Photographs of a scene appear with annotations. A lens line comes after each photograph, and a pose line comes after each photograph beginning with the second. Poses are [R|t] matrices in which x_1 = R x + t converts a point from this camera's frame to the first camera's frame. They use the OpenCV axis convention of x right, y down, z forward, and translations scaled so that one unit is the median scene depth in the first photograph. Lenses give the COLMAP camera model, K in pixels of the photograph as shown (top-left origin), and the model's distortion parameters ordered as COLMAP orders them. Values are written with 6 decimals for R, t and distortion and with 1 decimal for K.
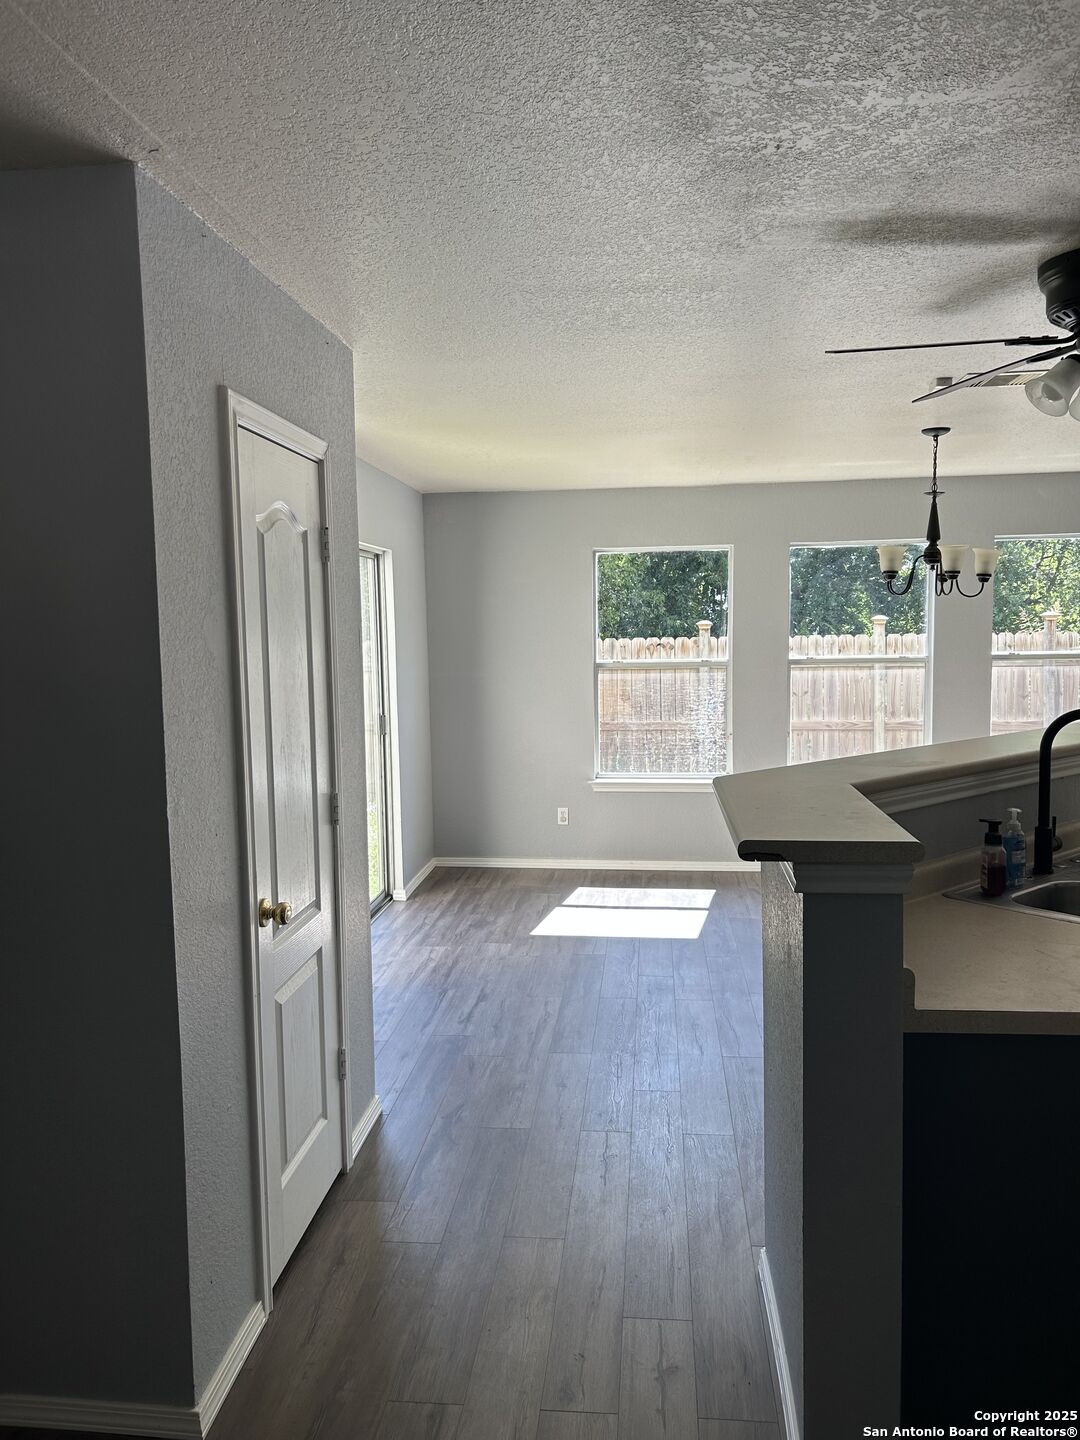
lens RADIAL K [[1094.7, 0, 540.0], [0, 1094.7, 720.0], [0, 0, 1]] dist [0.054362, -0.002698]
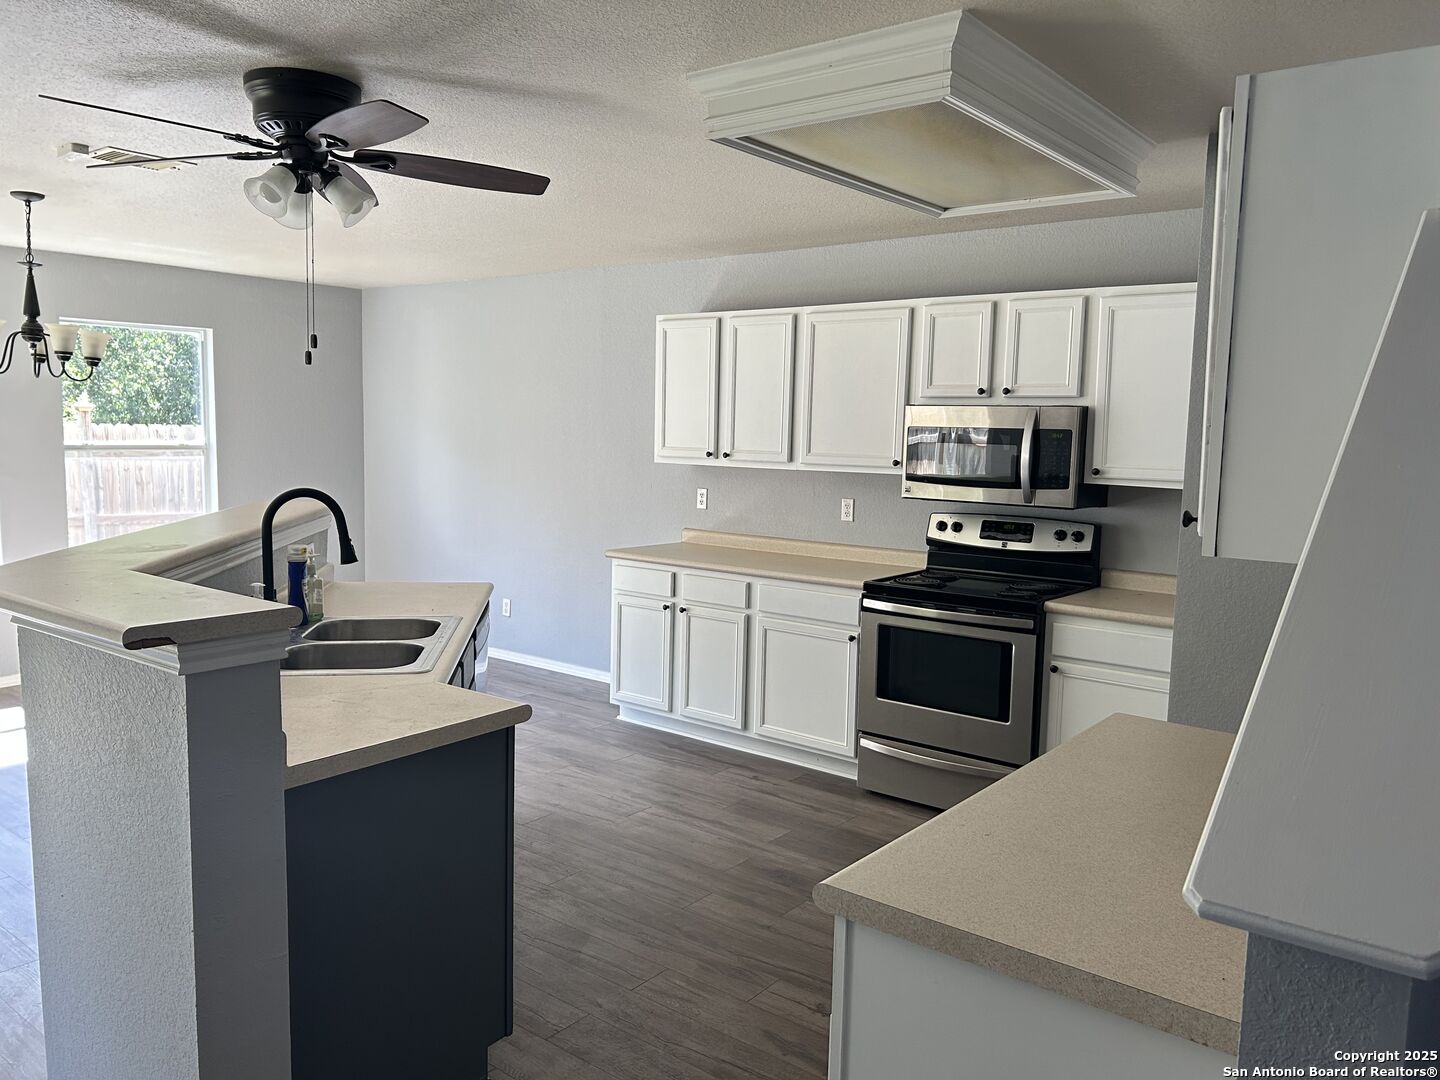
lens RADIAL K [[1084.8, 0, 719.8], [0, 1084.8, 550.2], [0, 0, 1]] dist [0.083937, -0.099967]
pose [[0.538717, -0.069484, 0.839617, -0.117874], [0.044181, 0.997552, 0.054207, 0.006007], [-0.841328, 0.007893, 0.540468, 0.031206]]
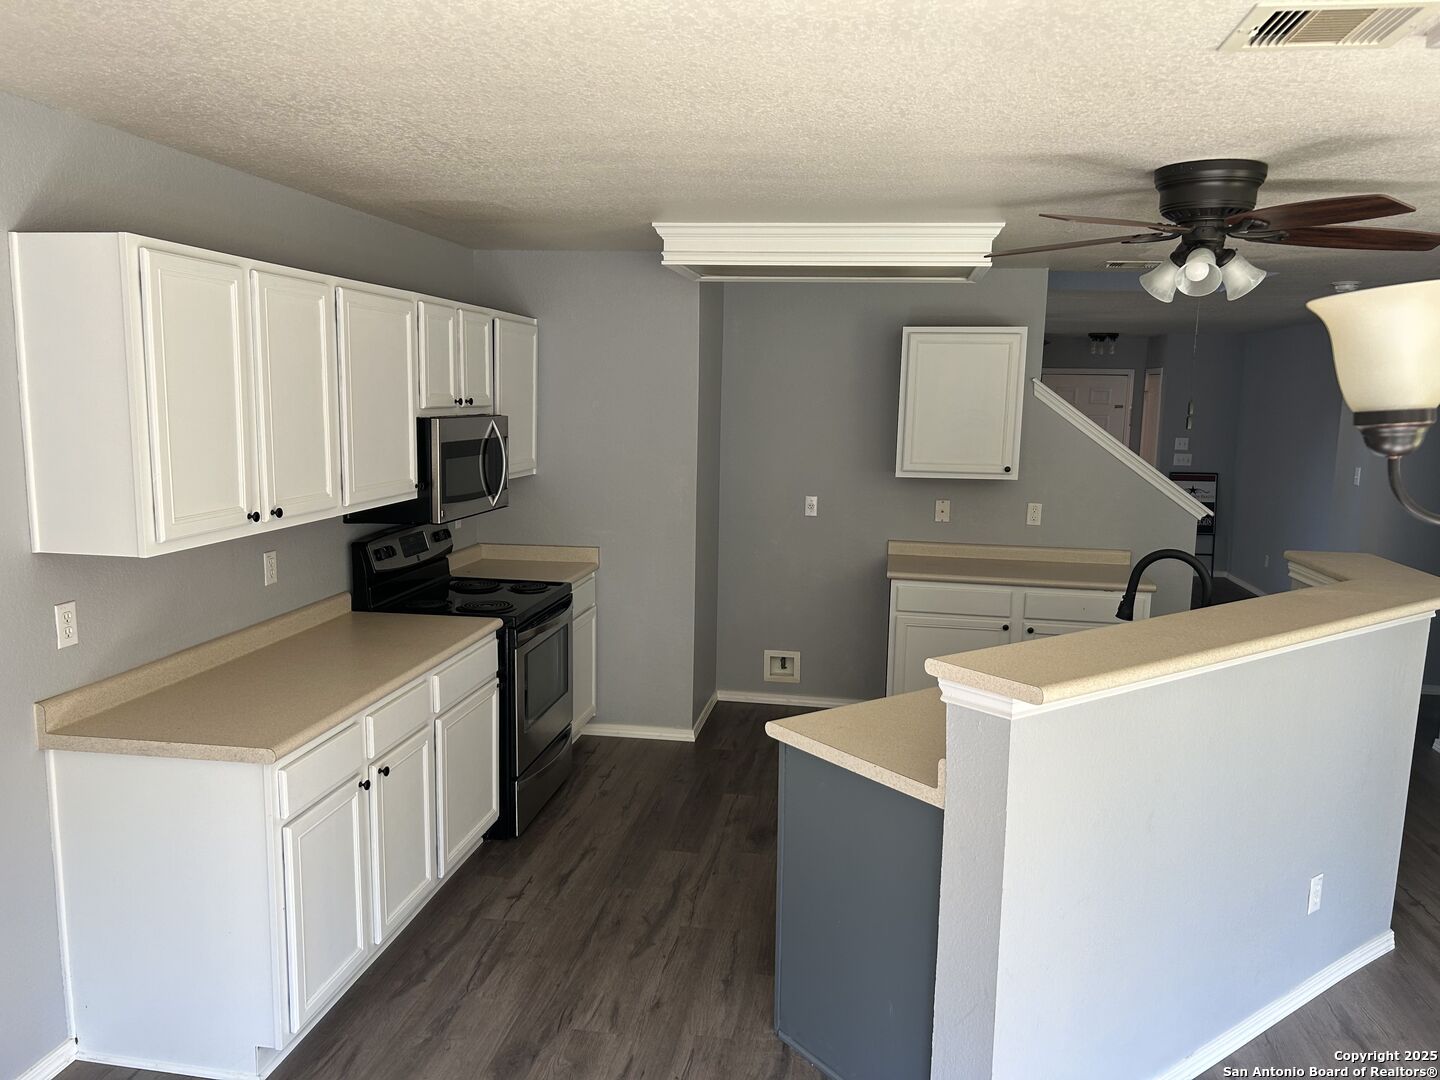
lens RADIAL K [[1084.8, 0, 719.8], [0, 1084.8, 550.2], [0, 0, 1]] dist [0.083937, -0.099967]
pose [[-0.998064, -0.012935, 0.060828, 0.507113], [0.001484, 0.972896, 0.231237, -0.154134], [-0.062170, 0.230880, -0.970994, 1.209576]]
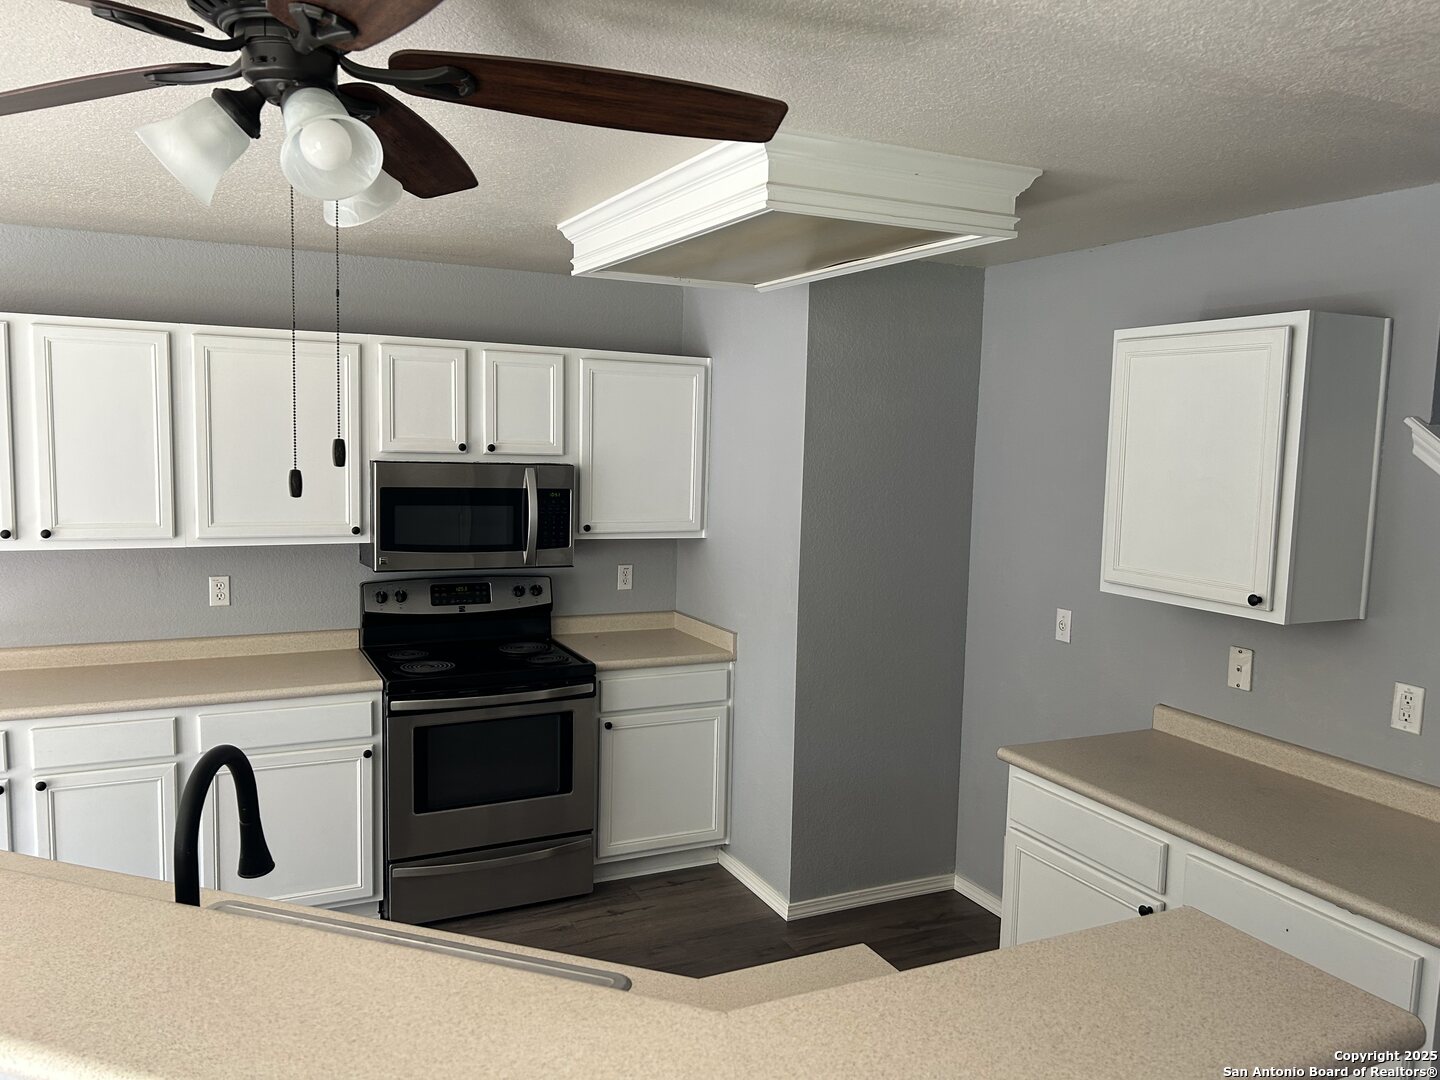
lens RADIAL K [[1084.8, 0, 719.8], [0, 1084.8, 550.2], [0, 0, 1]] dist [0.083937, -0.099967]
pose [[-0.522203, -0.089299, 0.848133, -0.038118], [0.057048, 0.988618, 0.139215, -0.093890], [-0.850911, 0.121083, -0.511165, 0.604043]]
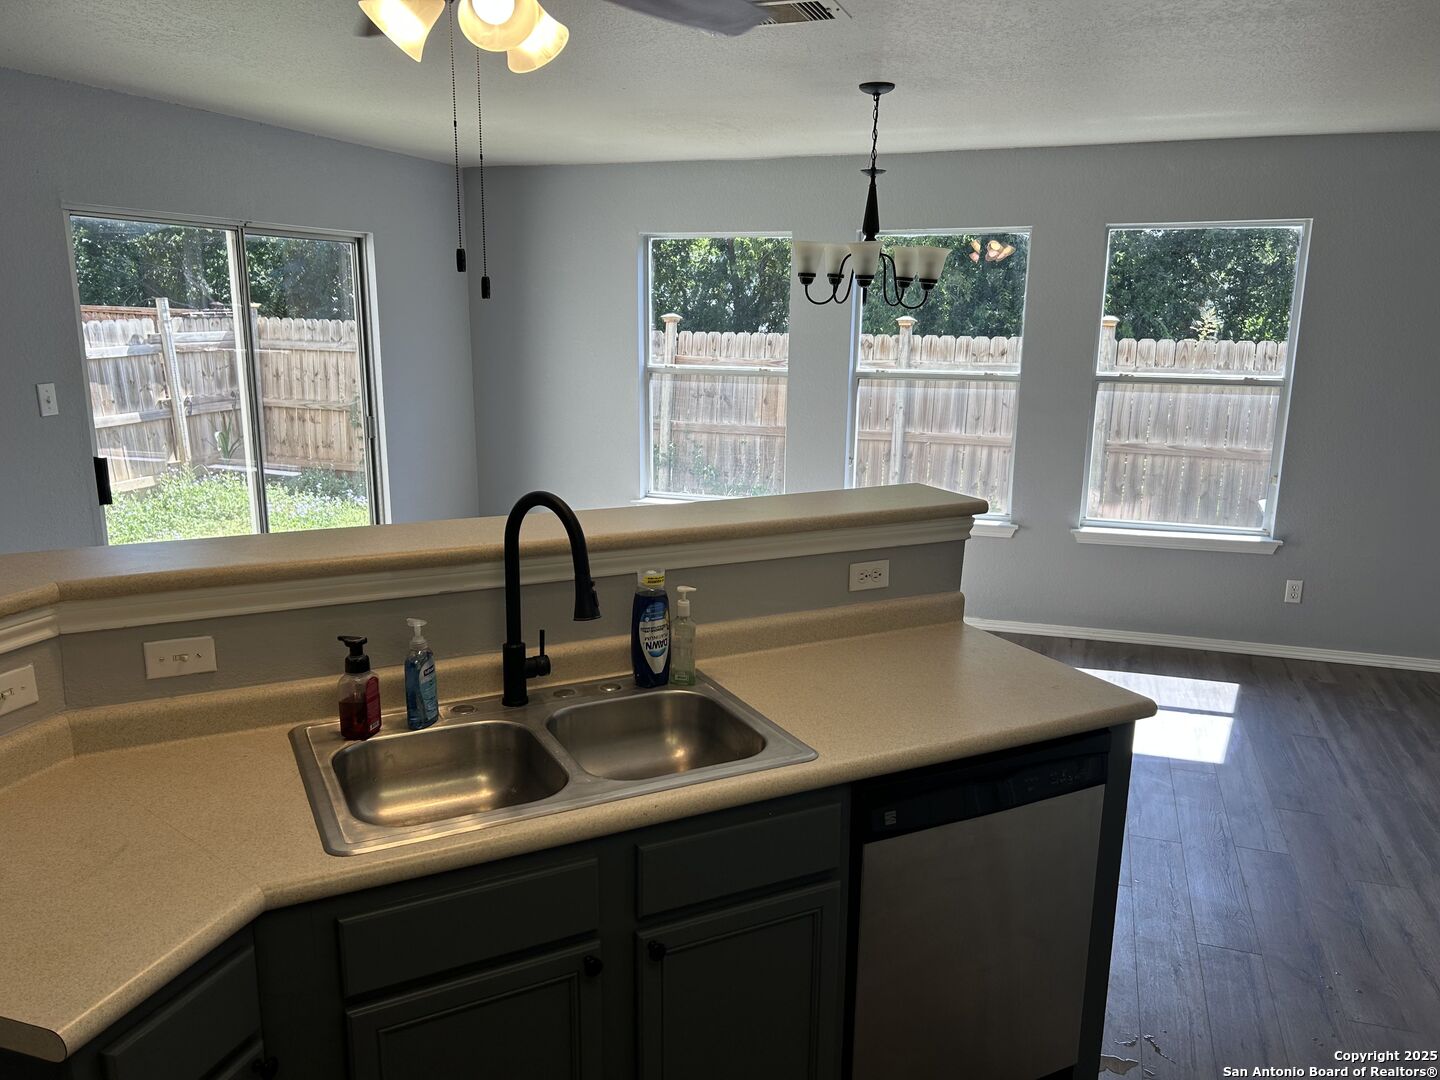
lens RADIAL K [[1097.5, 0, 719.0], [0, 1097.5, 559.9], [0, 0, 1]] dist [0.012450, 0.003697]
pose [[0.975220, 0.074102, -0.208457, 0.433671], [-0.043617, 0.988143, 0.147209, -0.044031], [0.216894, -0.134469, 0.966889, 0.191234]]
